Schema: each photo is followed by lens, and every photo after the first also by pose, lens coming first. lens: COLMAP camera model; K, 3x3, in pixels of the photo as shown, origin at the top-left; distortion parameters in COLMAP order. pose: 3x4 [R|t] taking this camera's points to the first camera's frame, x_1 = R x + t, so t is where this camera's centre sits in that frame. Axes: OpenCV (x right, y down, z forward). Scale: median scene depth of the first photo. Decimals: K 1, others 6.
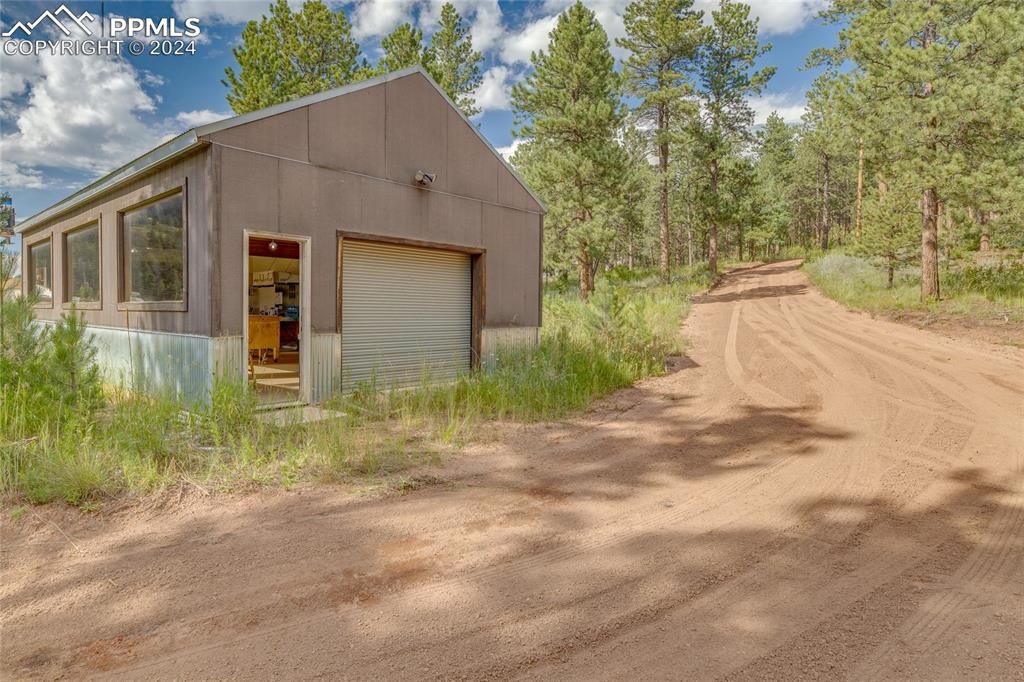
lens RADIAL K [[559.1, 0, 512.0], [0, 559.1, 341.0], [0, 0, 1]] dist [-0.000710, -0.000181]
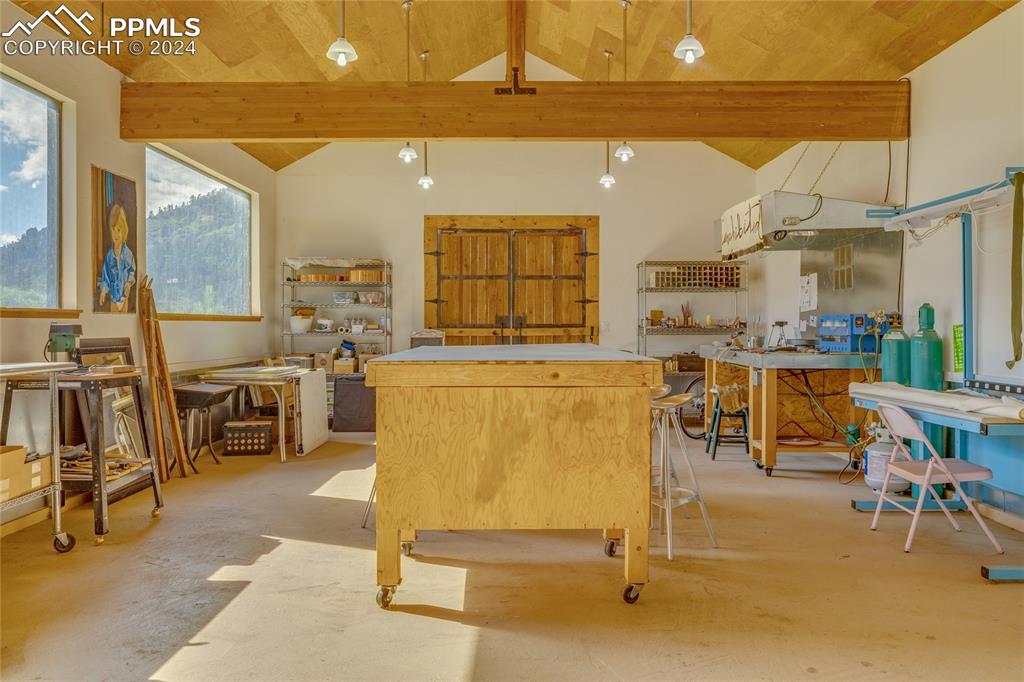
lens RADIAL K [[791.1, 0, 513.3], [0, 791.1, 335.0], [0, 0, 1]] dist [0.000253, -0.001404]
pose [[0.633086, -0.013032, -0.773972, -0.204747], [-0.027613, 0.998842, -0.039404, -0.034774], [0.773589, 0.046318, 0.631993, 0.679963]]
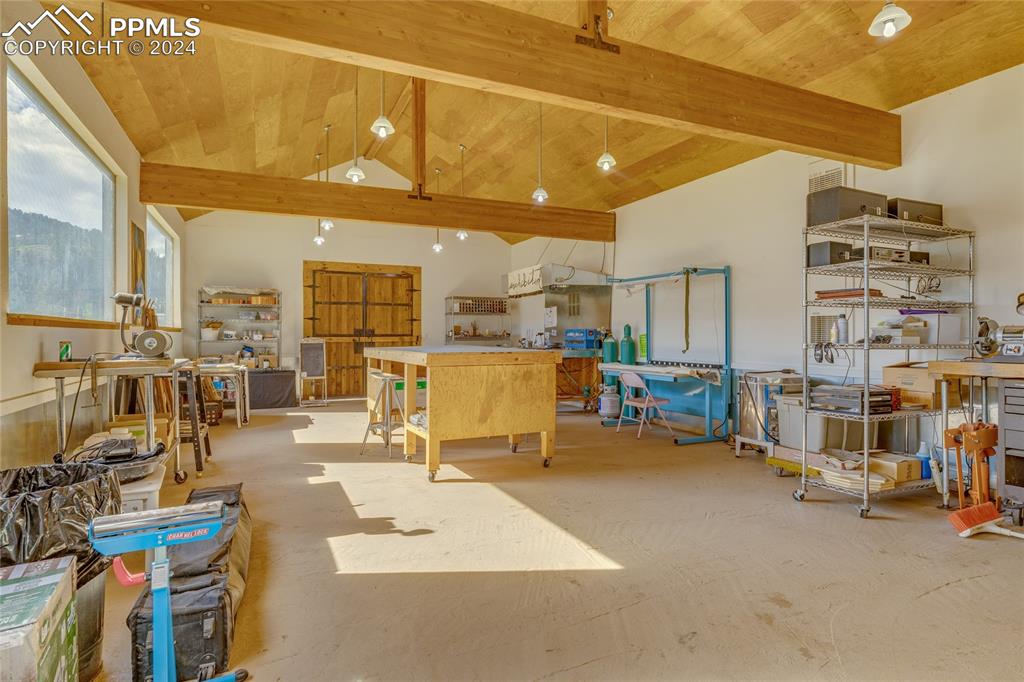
lens RADIAL K [[559.1, 0, 512.0], [0, 559.1, 341.0], [0, 0, 1]] dist [-0.000710, -0.000181]
pose [[0.895440, -0.017929, -0.444820, -0.227851], [-0.004051, 0.998819, -0.048415, -0.027277], [0.445163, 0.045155, 0.894310, 0.540599]]
